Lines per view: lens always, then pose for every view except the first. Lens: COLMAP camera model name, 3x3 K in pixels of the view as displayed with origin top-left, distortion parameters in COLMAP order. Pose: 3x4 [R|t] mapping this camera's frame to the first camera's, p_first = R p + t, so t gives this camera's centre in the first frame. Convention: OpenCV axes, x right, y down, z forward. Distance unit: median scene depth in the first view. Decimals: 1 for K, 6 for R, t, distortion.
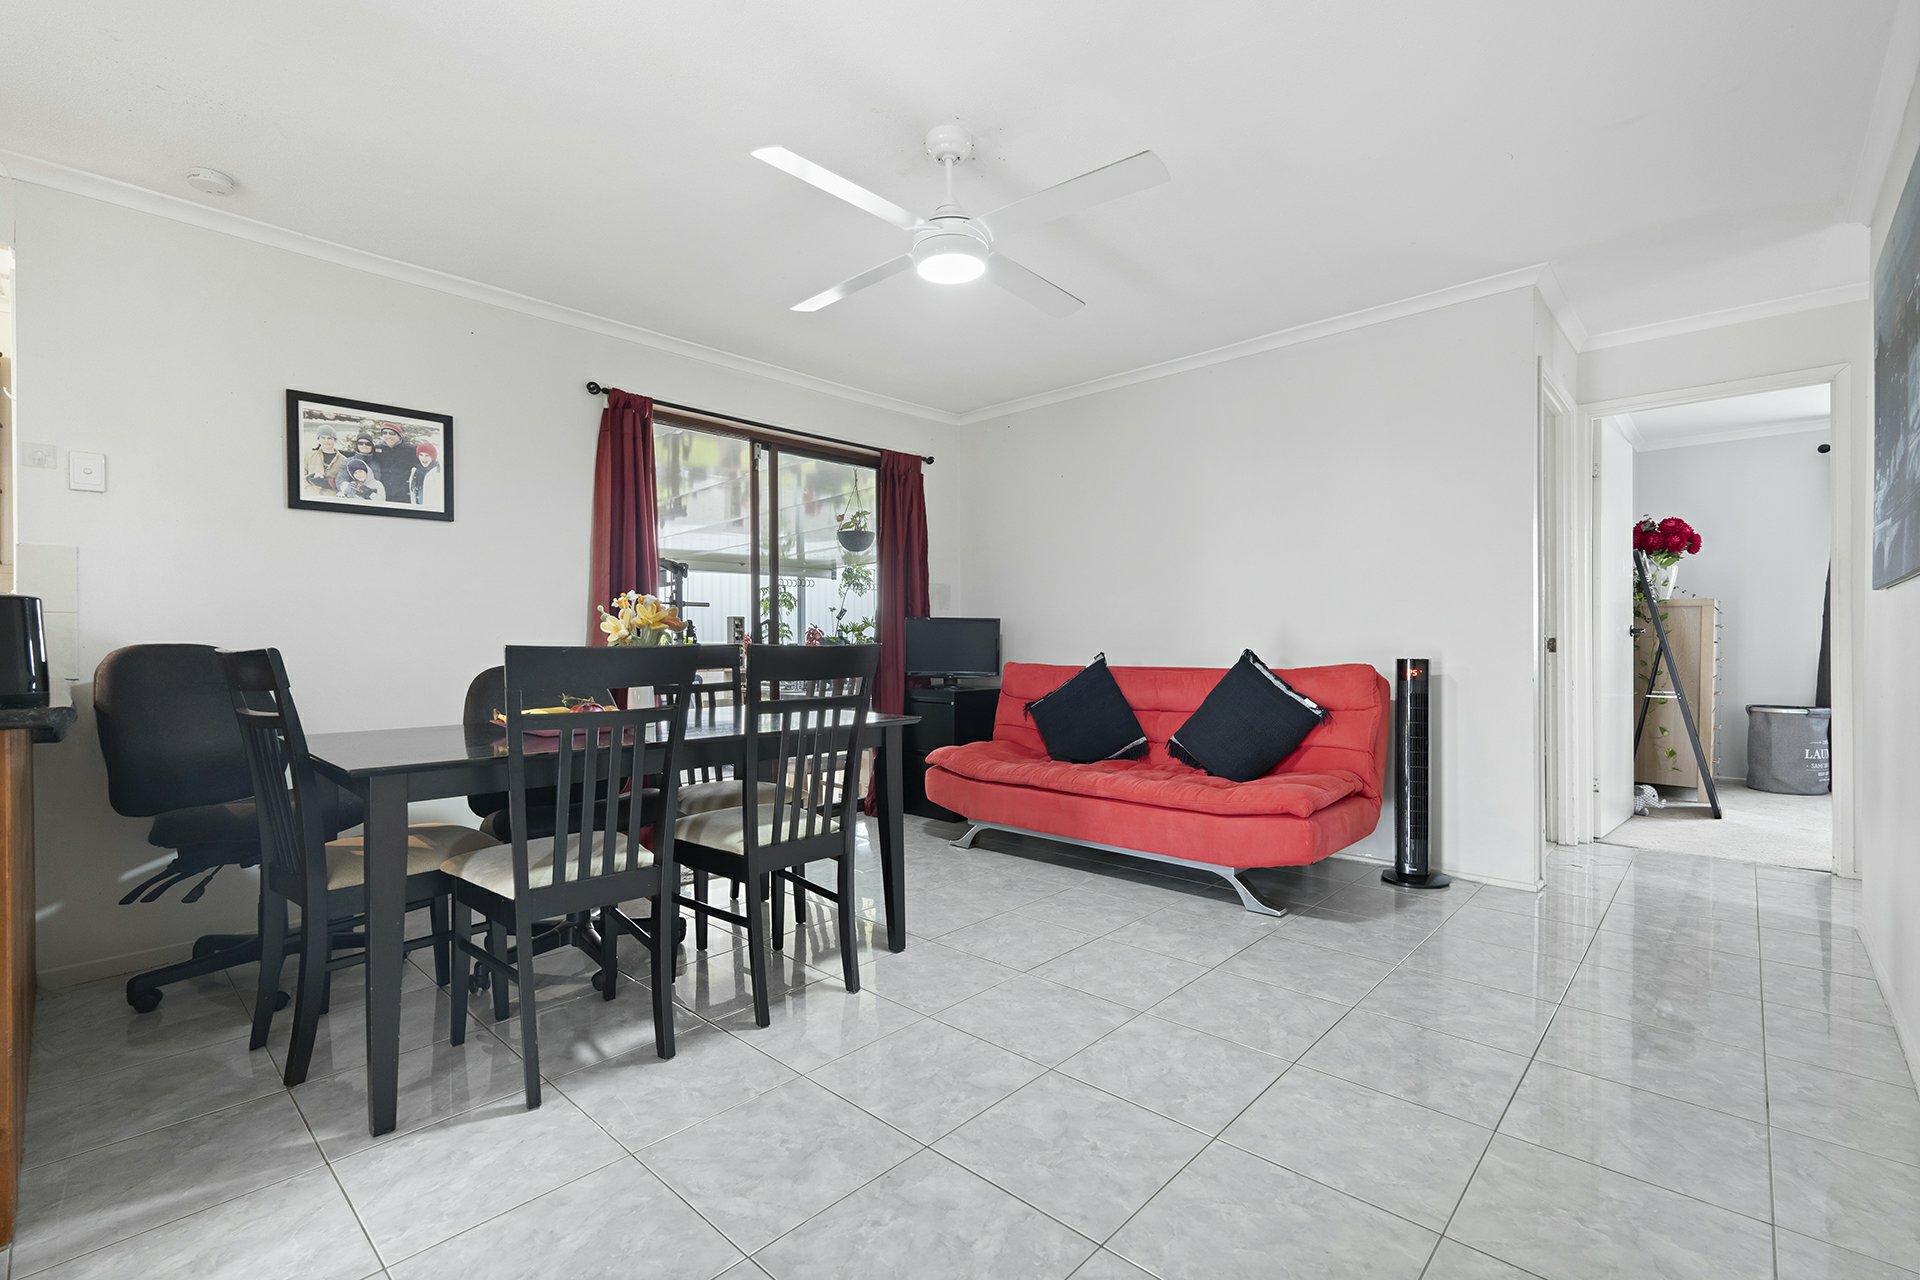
lens RADIAL K [[861.9, 0, 971.4], [0, 861.9, 643.1], [0, 0, 1]] dist [0.001695, -0.000964]
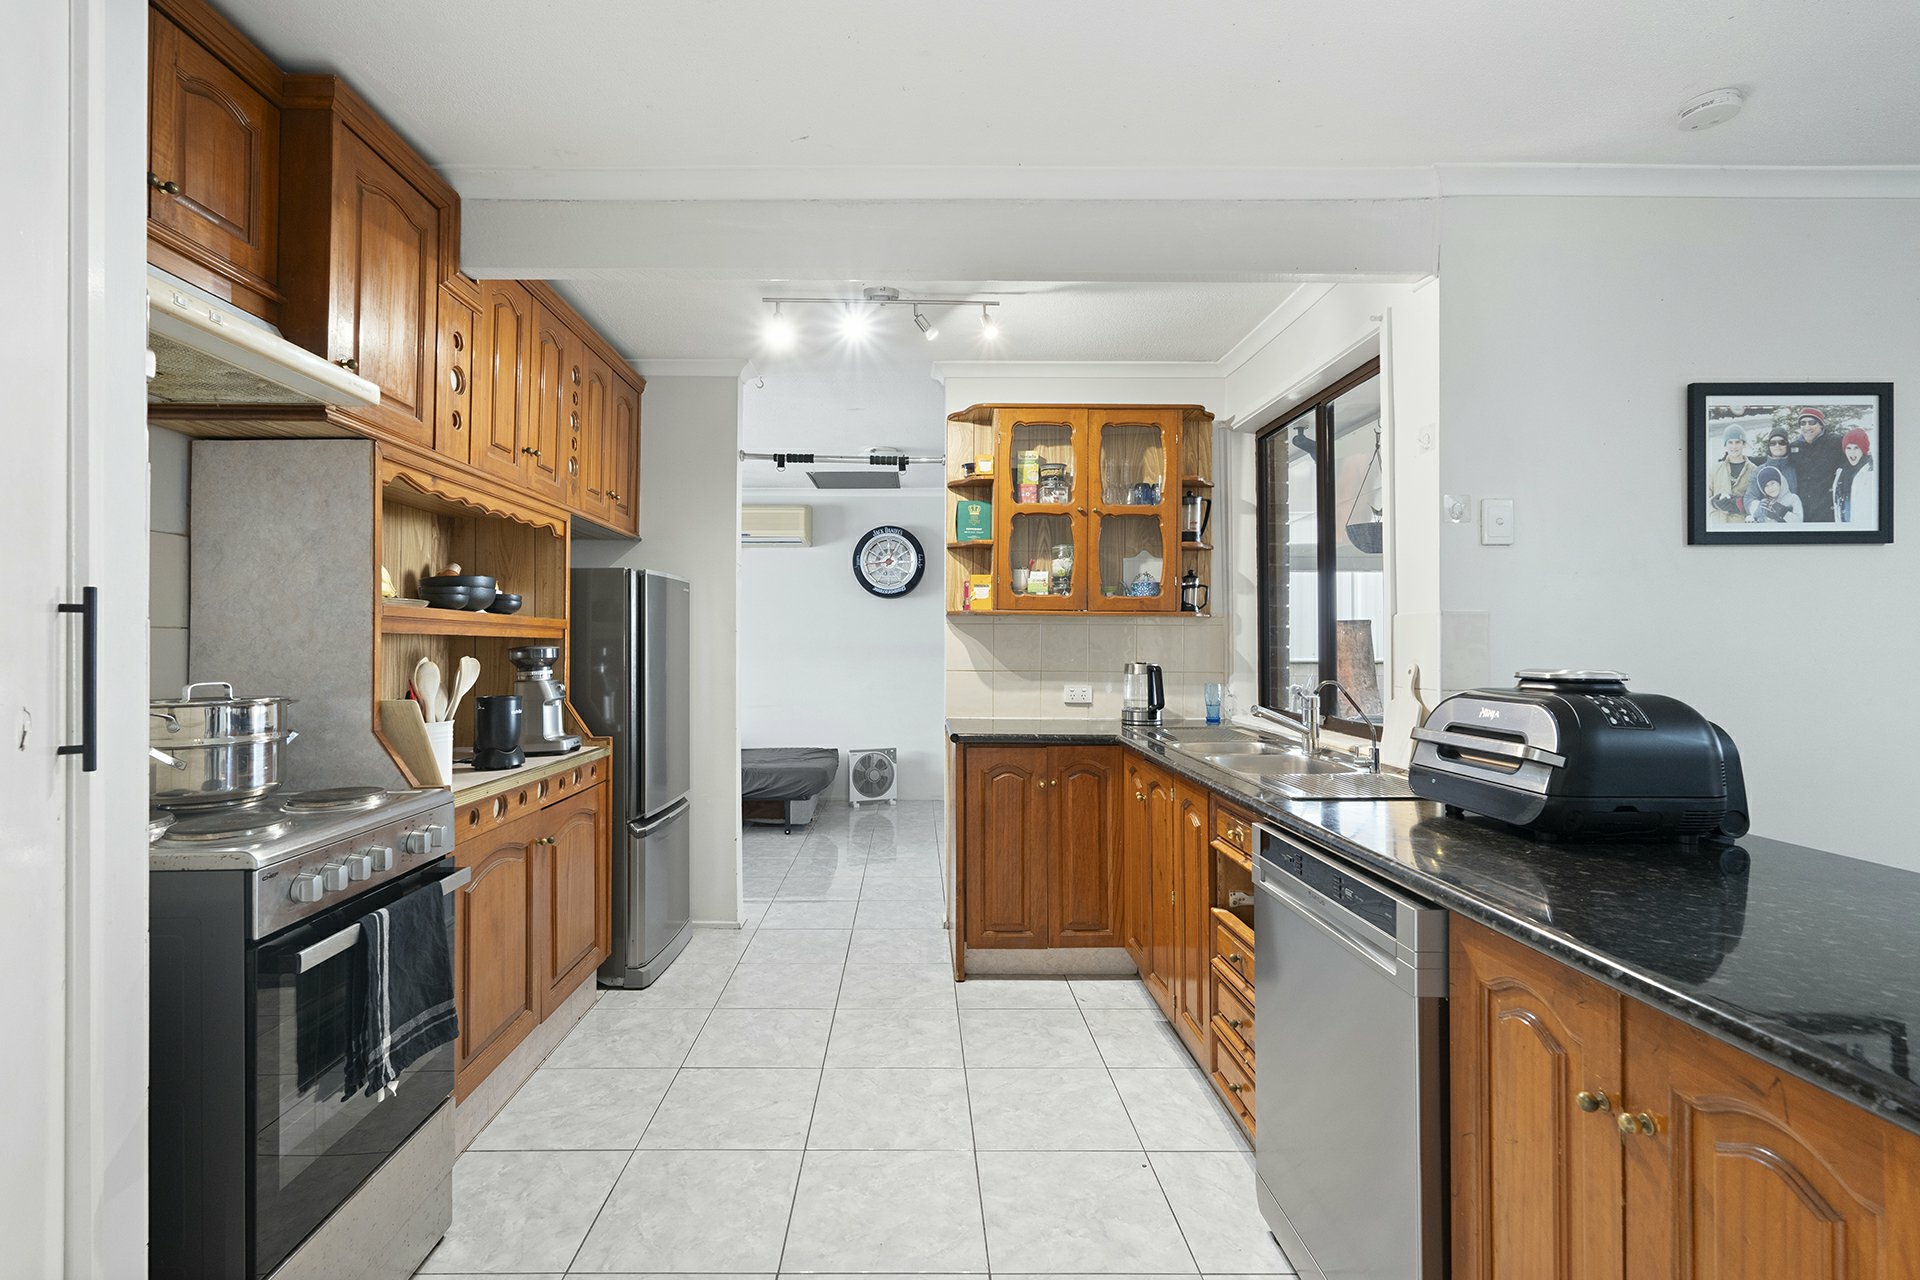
lens RADIAL K [[861.9, 0, 916.8], [0, 861.9, 629.2], [0, 0, 1]] dist [0.001695, -0.000964]
pose [[0.682724, -0.004389, -0.730663, -0.640256], [-0.003413, 0.999952, -0.009196, -0.068575], [0.730668, 0.008772, 0.682676, 0.015388]]
